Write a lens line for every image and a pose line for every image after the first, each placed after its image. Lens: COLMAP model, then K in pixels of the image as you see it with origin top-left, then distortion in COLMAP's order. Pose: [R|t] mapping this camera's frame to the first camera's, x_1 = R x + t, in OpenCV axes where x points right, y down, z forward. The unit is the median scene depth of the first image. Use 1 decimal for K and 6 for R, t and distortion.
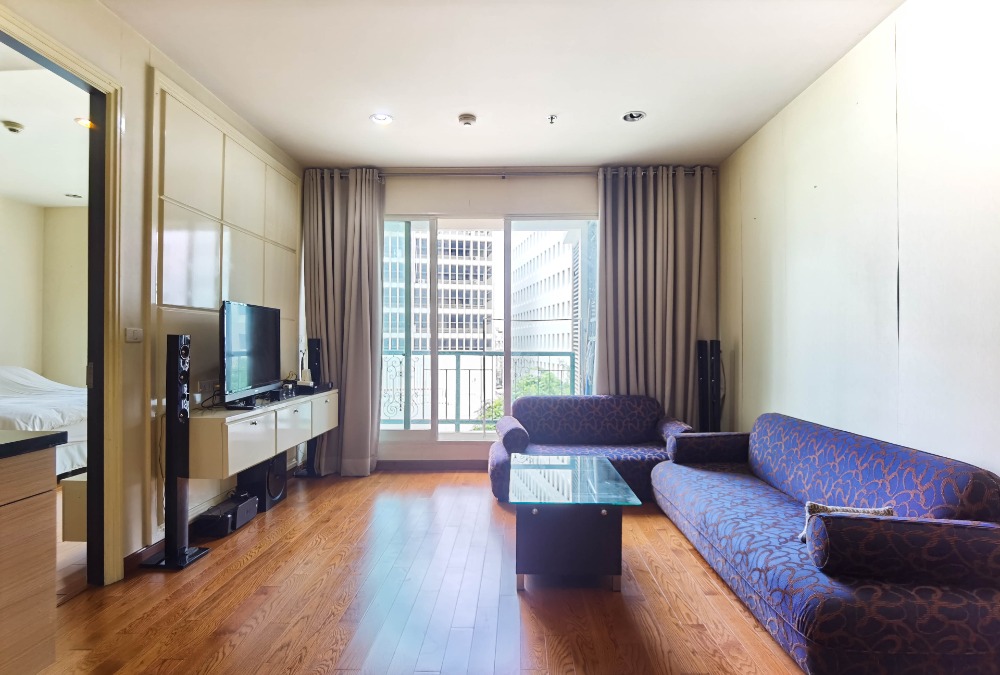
lens RADIAL K [[535.5, 0, 500.0], [0, 535.5, 337.5], [0, 0, 1]] dist [0.002339, 0.000834]
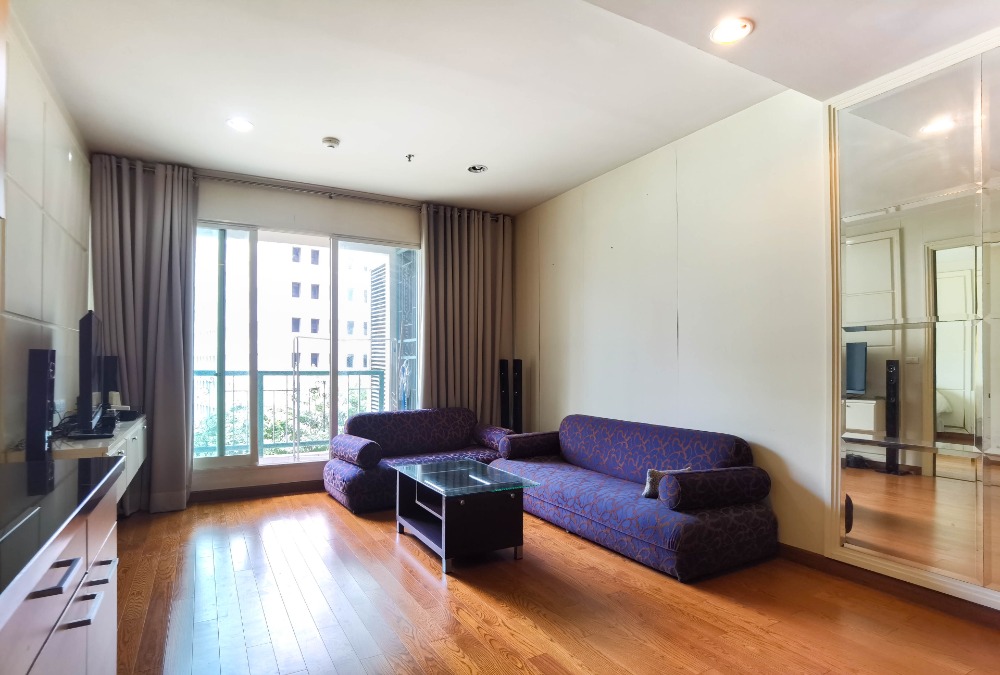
lens RADIAL K [[527.5, 0, 501.2], [0, 527.5, 359.8], [0, 0, 1]] dist [-0.026919, 0.000143]
pose [[0.862594, 0.001619, 0.505894, -0.228486], [-0.005552, 0.999965, 0.006265, -0.001685], [-0.505866, -0.008213, 0.862573, -0.019980]]
